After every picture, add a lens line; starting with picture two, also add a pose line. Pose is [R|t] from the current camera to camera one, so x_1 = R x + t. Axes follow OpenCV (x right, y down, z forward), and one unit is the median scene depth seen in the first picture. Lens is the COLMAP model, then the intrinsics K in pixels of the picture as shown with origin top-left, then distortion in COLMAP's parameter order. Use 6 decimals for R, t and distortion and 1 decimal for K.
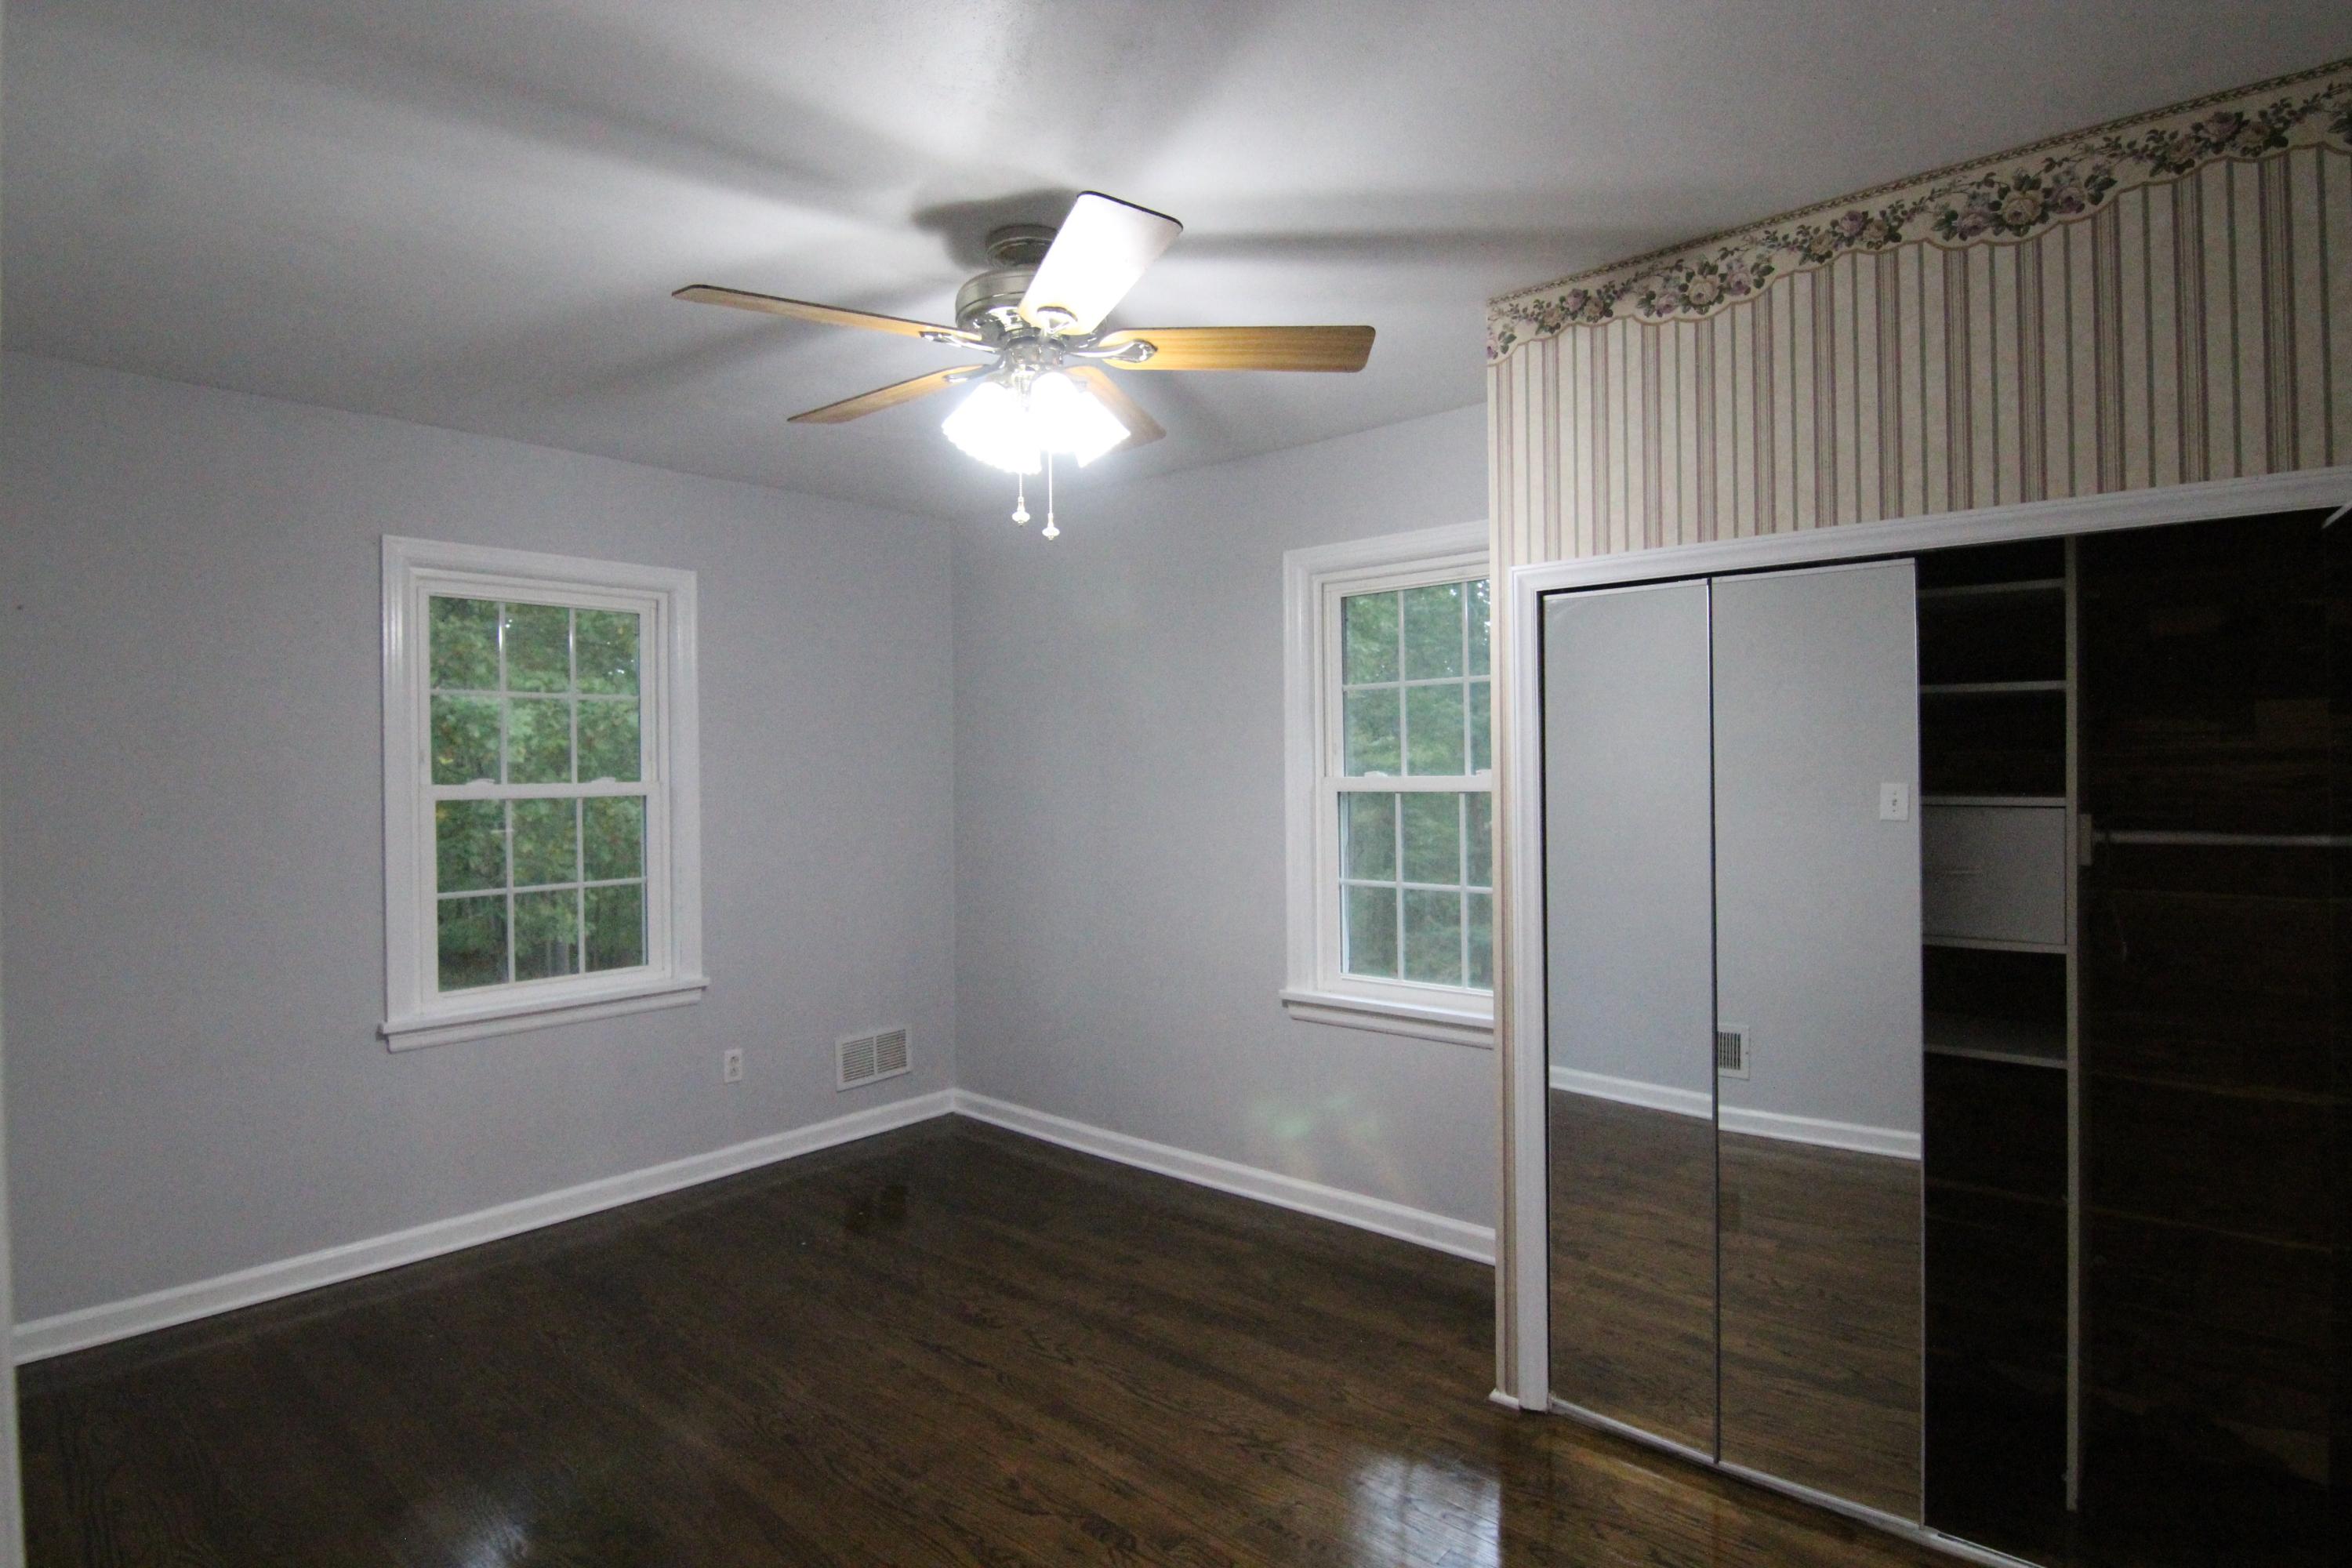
lens RADIAL K [[1191.6, 0, 1174.4], [0, 1191.6, 768.3], [0, 0, 1]] dist [-0.003379, -0.014790]
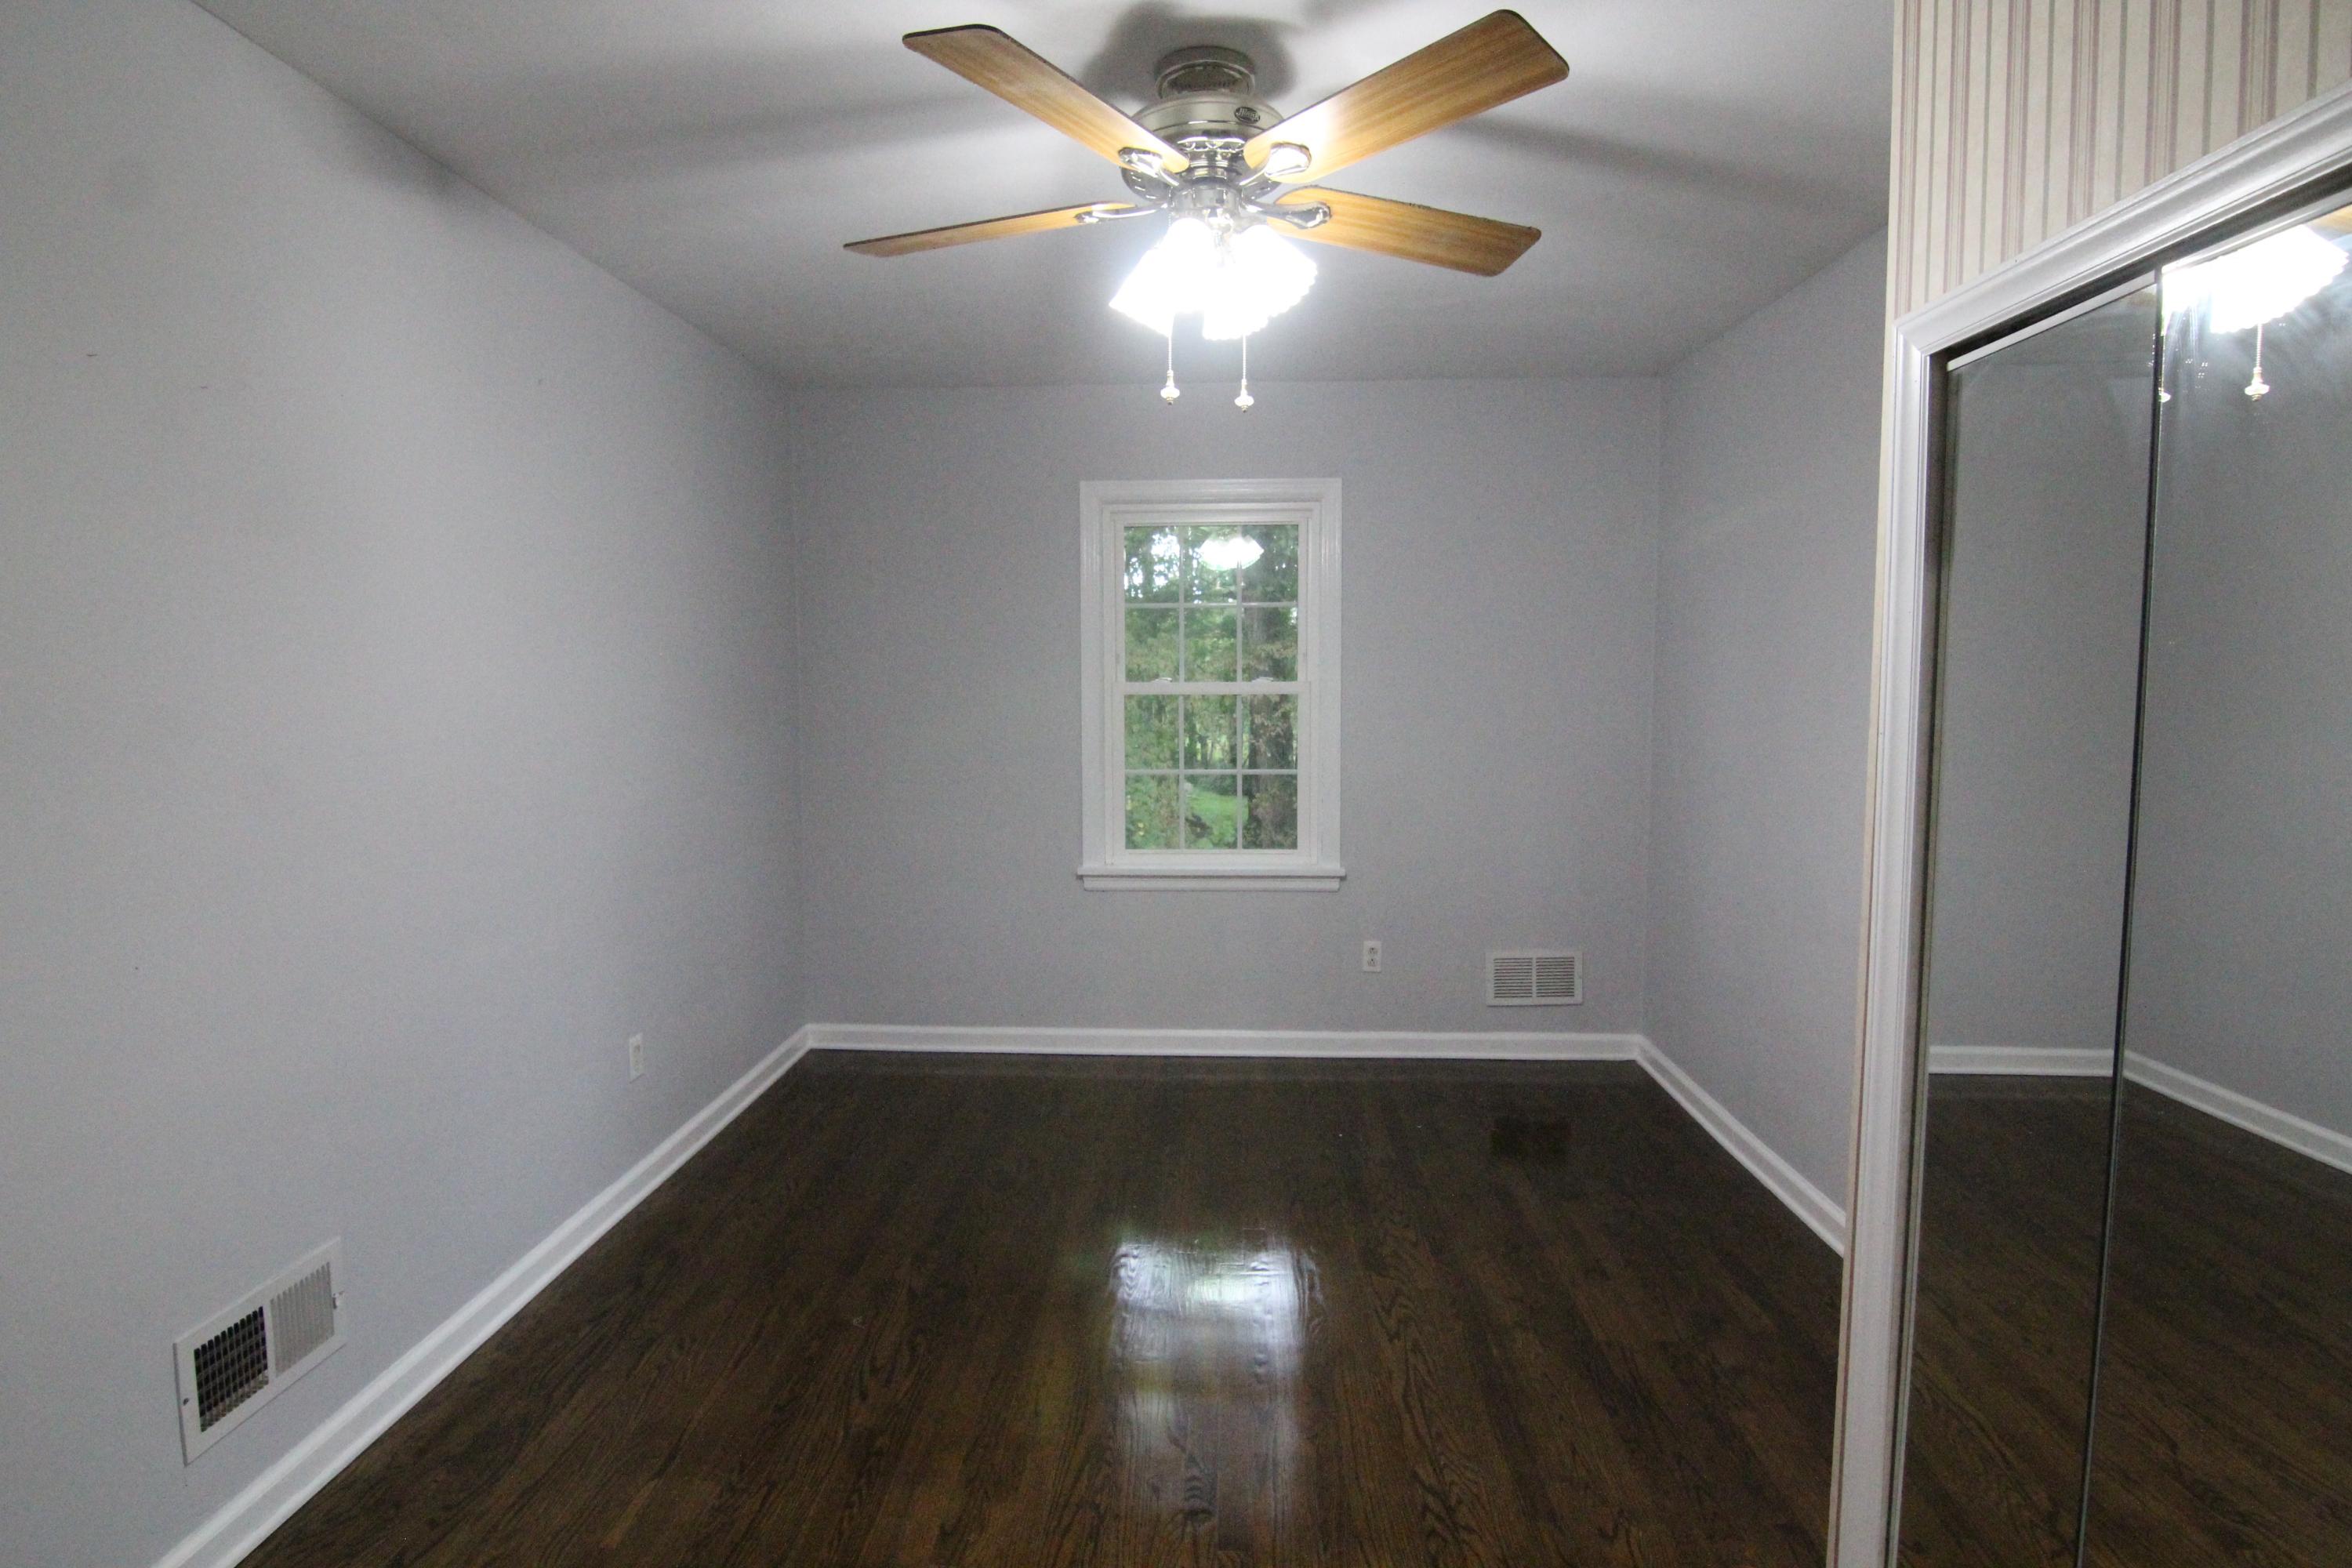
lens RADIAL K [[1191.6, 0, 1174.4], [0, 1191.6, 768.3], [0, 0, 1]] dist [-0.003379, -0.014790]
pose [[0.624473, 0.070008, -0.777903, 0.338861], [-0.004966, 0.996311, 0.085677, -0.002217], [0.781031, -0.049640, 0.622517, 0.239572]]
